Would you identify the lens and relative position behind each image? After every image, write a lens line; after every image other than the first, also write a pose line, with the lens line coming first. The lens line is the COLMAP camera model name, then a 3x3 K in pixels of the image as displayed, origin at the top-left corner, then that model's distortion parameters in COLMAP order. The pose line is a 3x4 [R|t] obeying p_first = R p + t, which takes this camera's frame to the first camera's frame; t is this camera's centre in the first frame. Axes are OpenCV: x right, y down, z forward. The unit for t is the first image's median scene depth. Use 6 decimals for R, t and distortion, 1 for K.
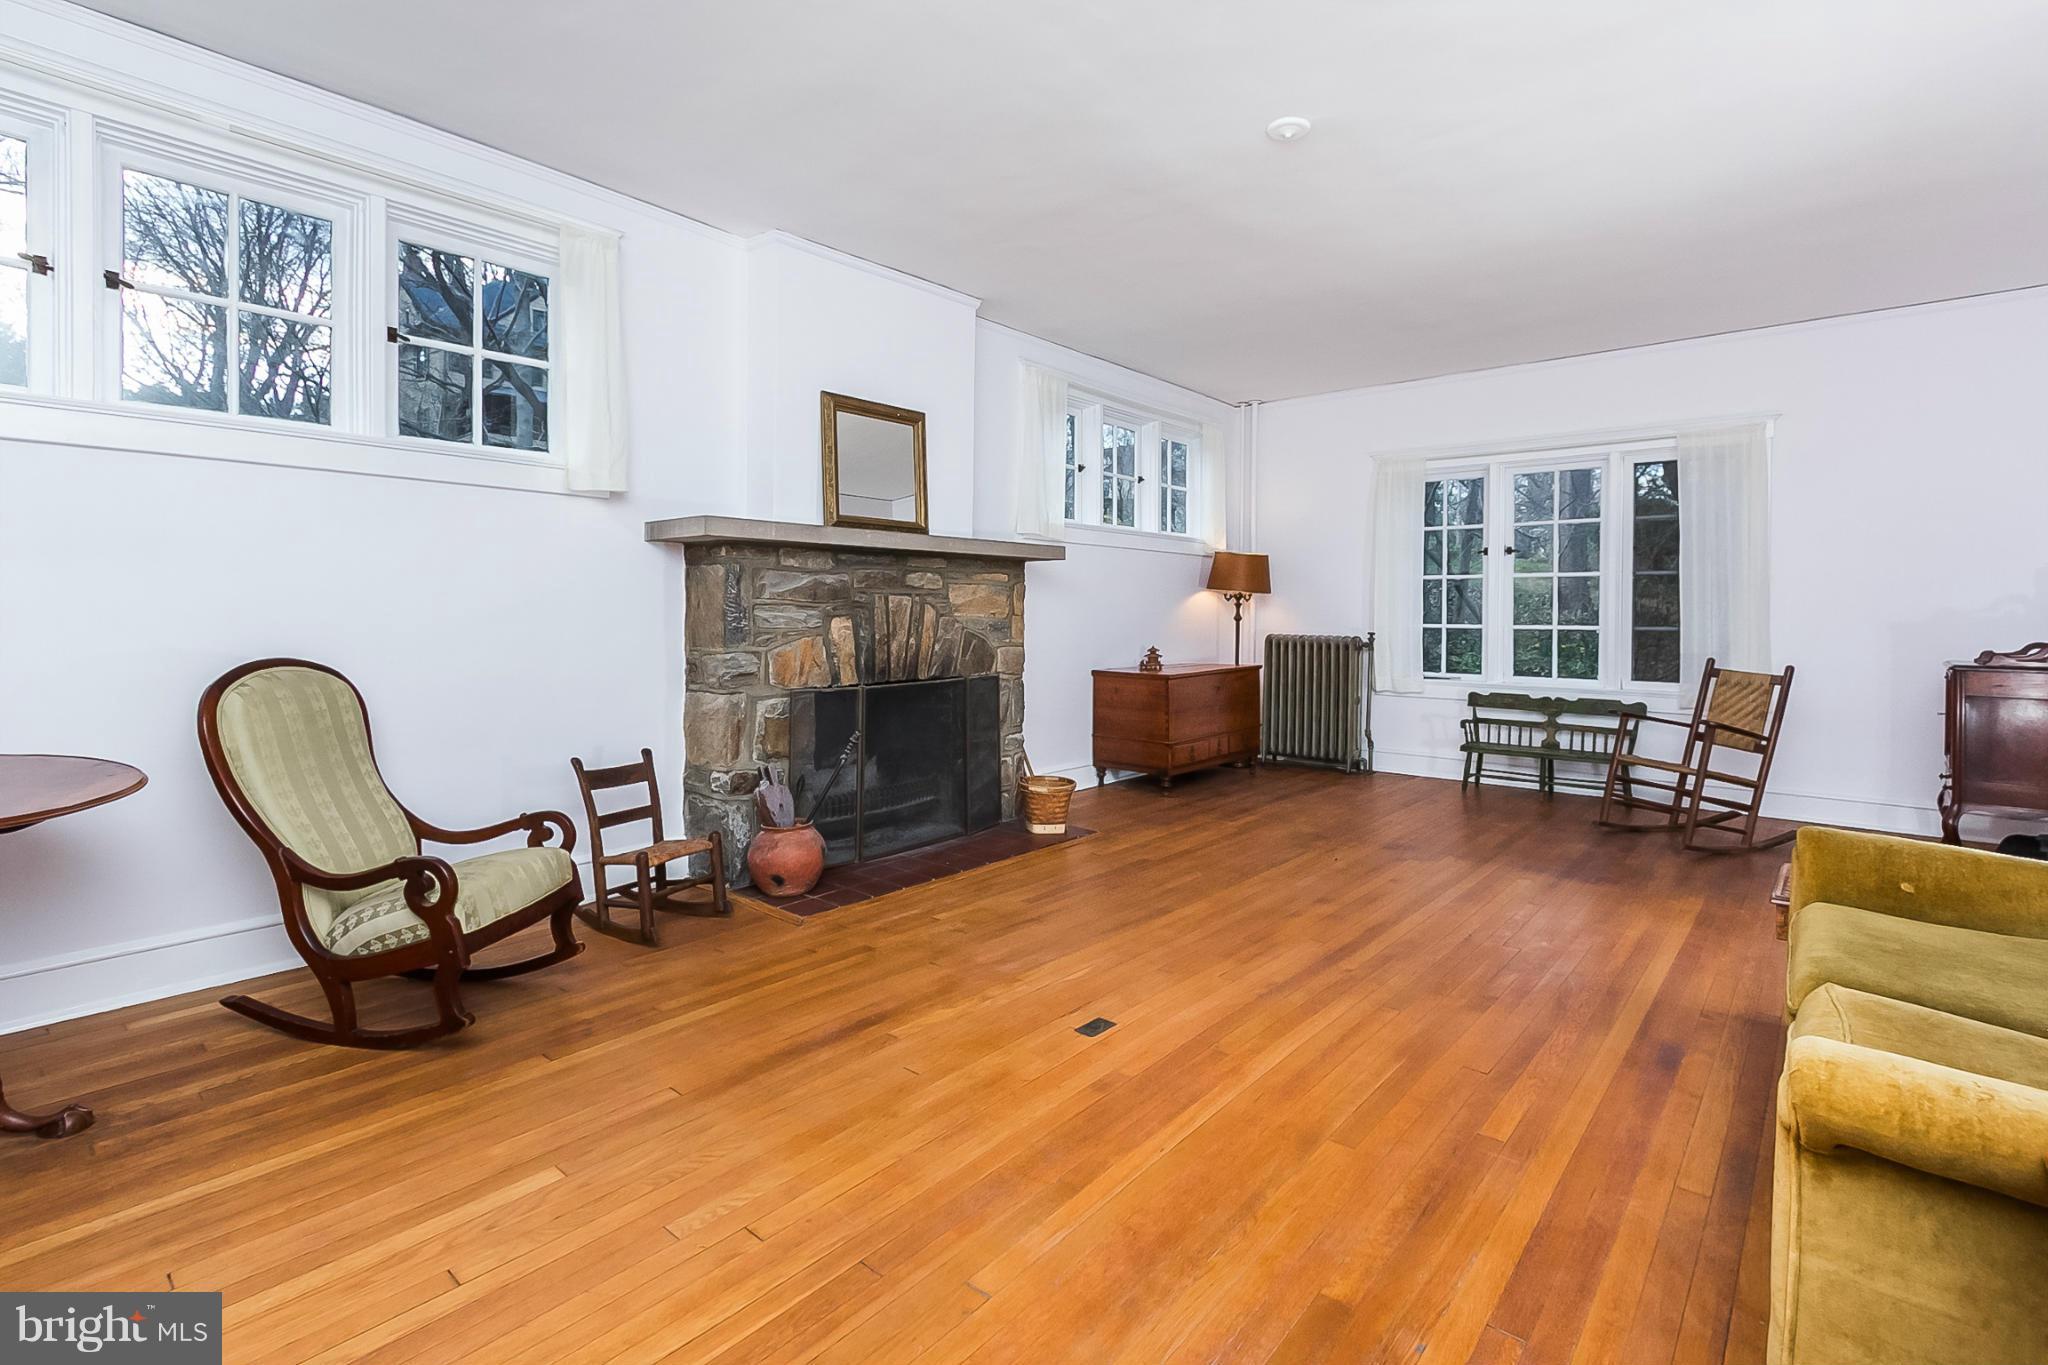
lens RADIAL K [[946.9, 0, 1026.8], [0, 946.9, 599.9], [0, 0, 1]] dist [0.001978, -0.000095]
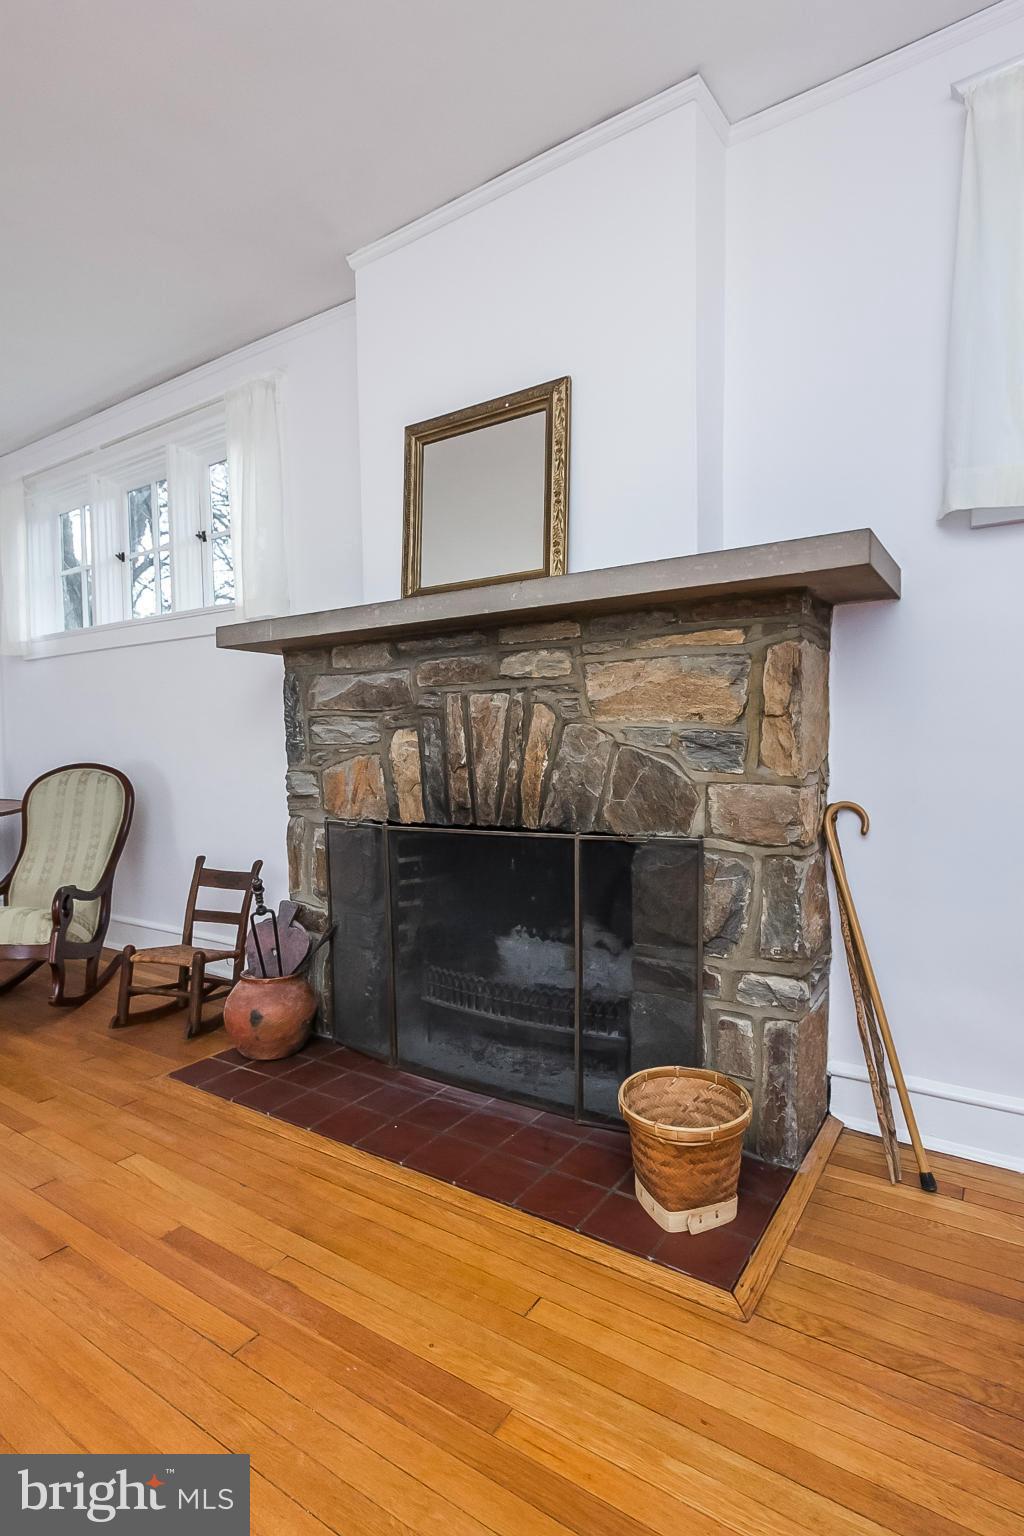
lens RADIAL K [[770.7, 0, 512.0], [0, 770.7, 768.0], [0, 0, 1]] dist [0.002507, -0.000039]
pose [[0.122095, 0.017620, -0.992362, 0.397829], [0.020855, 0.999576, 0.020314, 0.036839], [0.992299, -0.023176, 0.121676, 0.984580]]
